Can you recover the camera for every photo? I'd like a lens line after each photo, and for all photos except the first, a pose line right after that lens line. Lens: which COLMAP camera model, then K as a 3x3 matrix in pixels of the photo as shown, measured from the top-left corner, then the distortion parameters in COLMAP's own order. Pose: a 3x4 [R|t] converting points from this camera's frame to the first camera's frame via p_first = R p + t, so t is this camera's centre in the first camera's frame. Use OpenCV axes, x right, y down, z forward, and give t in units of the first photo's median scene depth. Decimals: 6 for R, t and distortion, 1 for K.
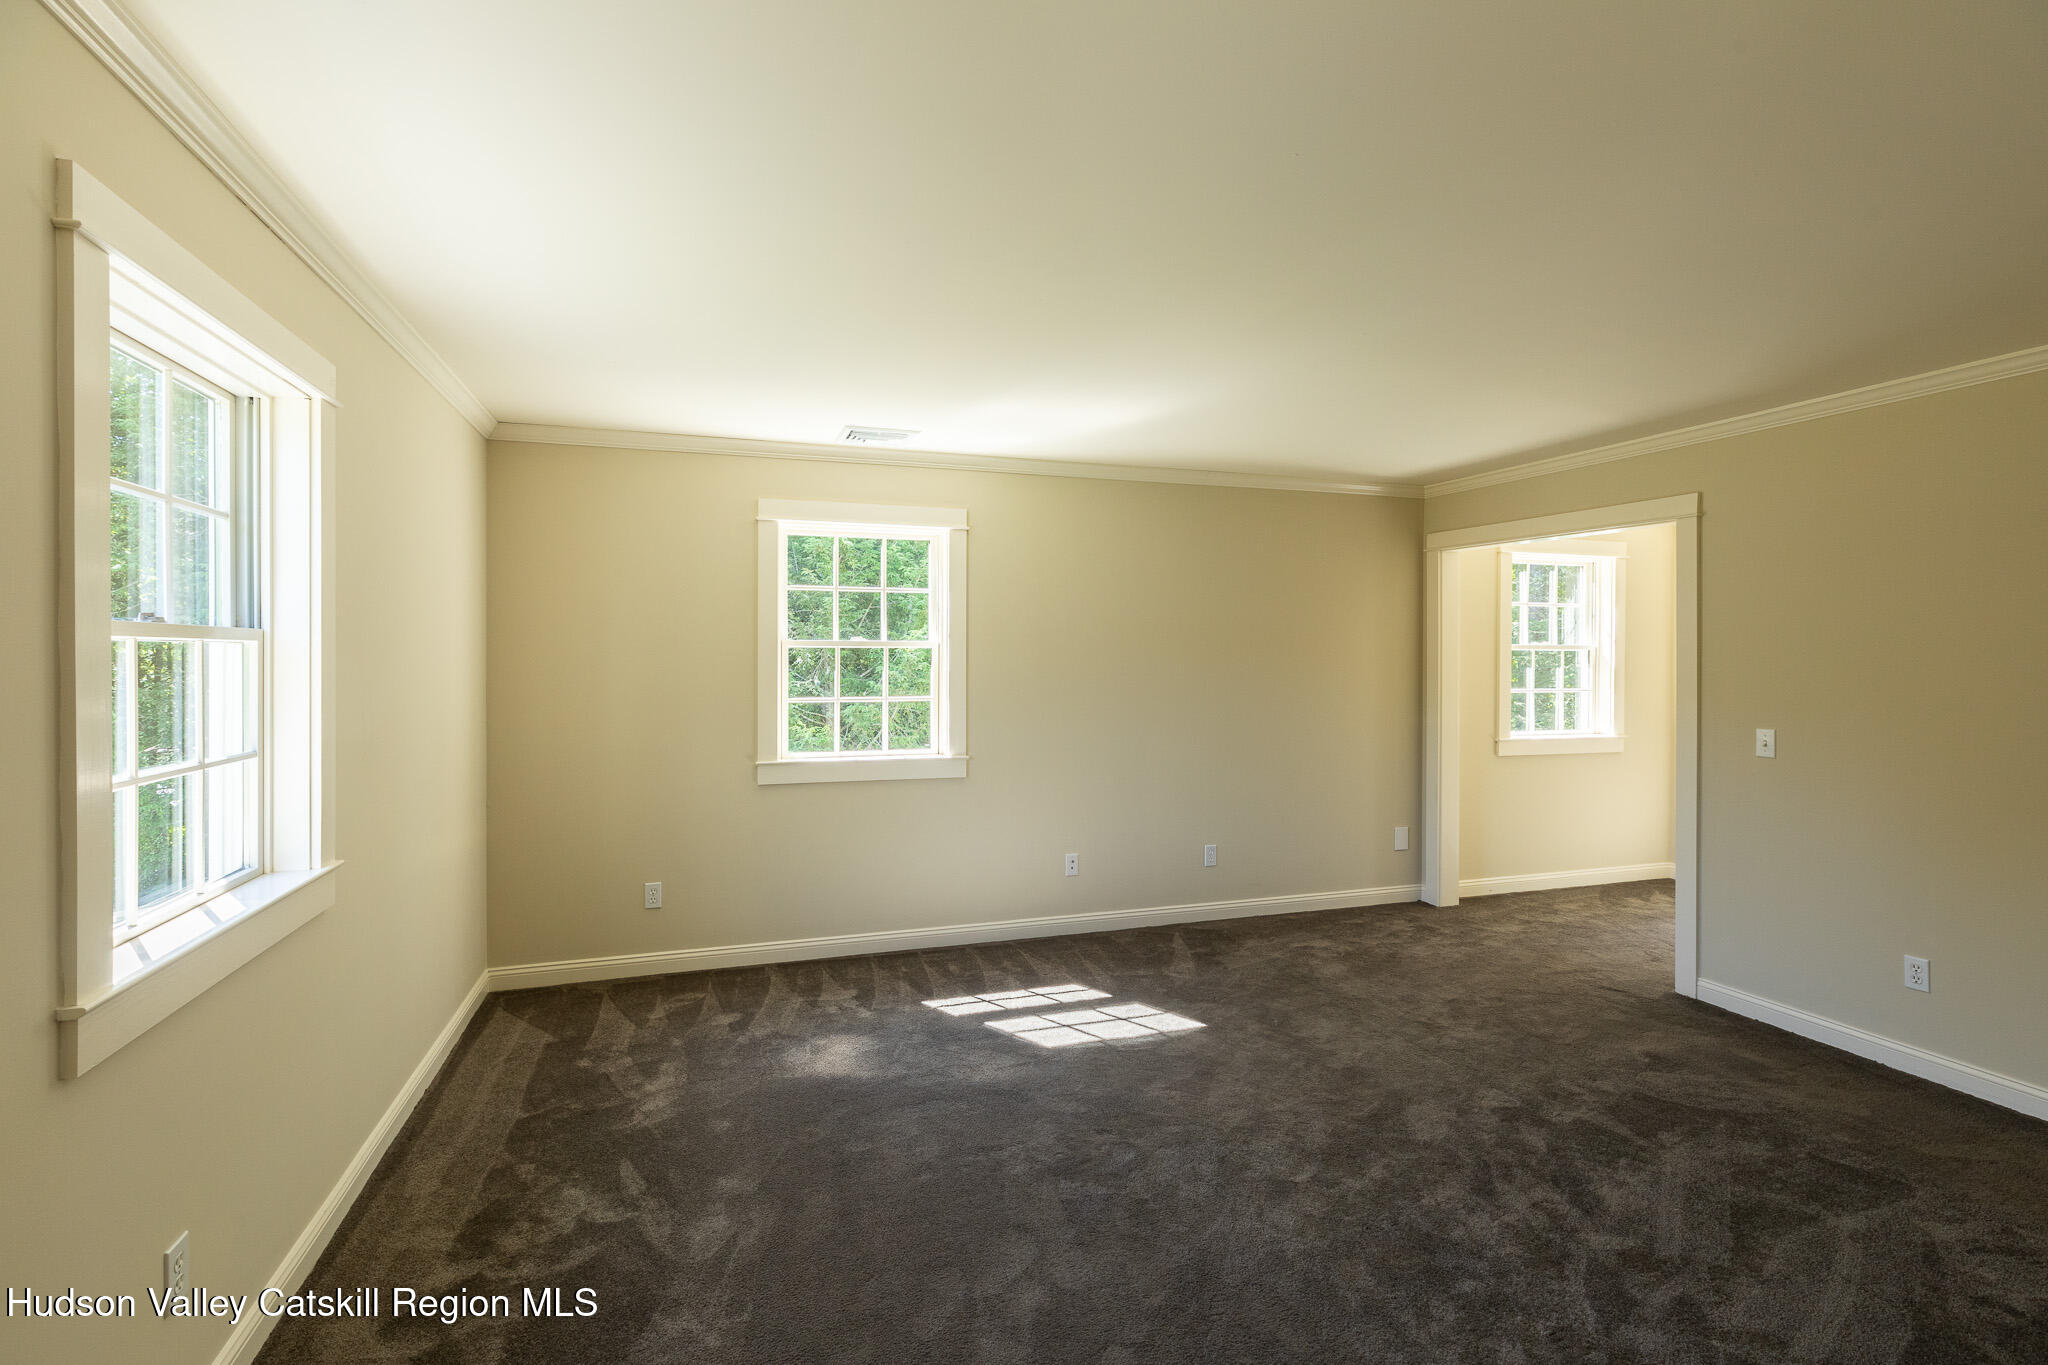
lens RADIAL K [[931.5, 0, 1001.2], [0, 931.5, 651.5], [0, 0, 1]] dist [0.002933, -0.000153]
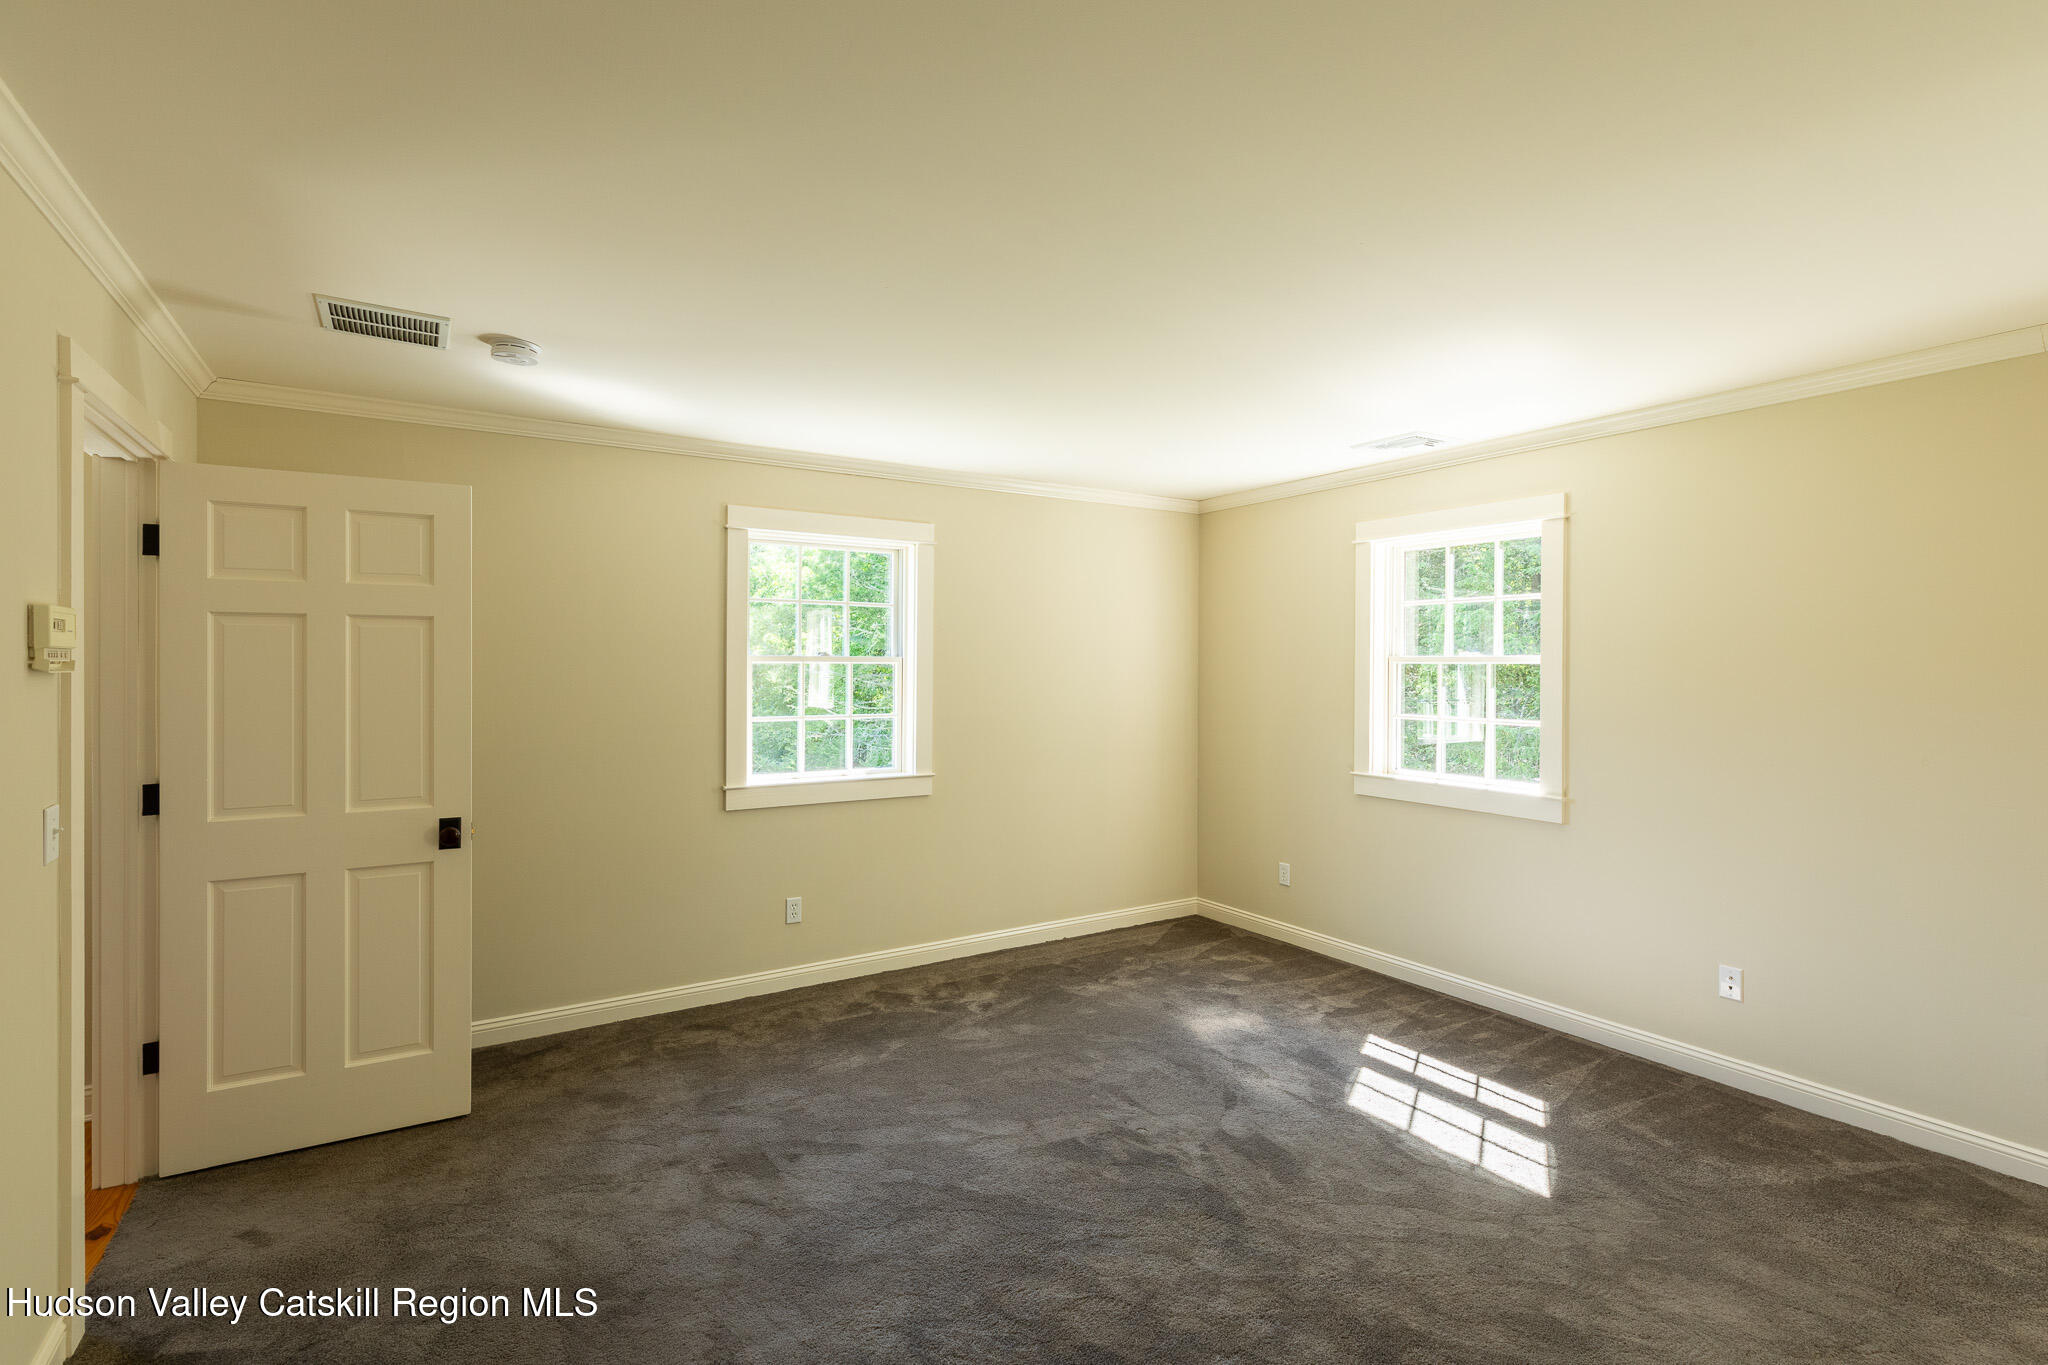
lens RADIAL K [[931.5, 0, 1001.2], [0, 931.5, 651.5], [0, 0, 1]] dist [0.002933, -0.000153]
pose [[0.250722, -0.016312, -0.967922, 0.773037], [-0.001344, 0.999851, -0.017198, 0.000163], [0.968058, 0.005613, 0.250663, 0.401728]]
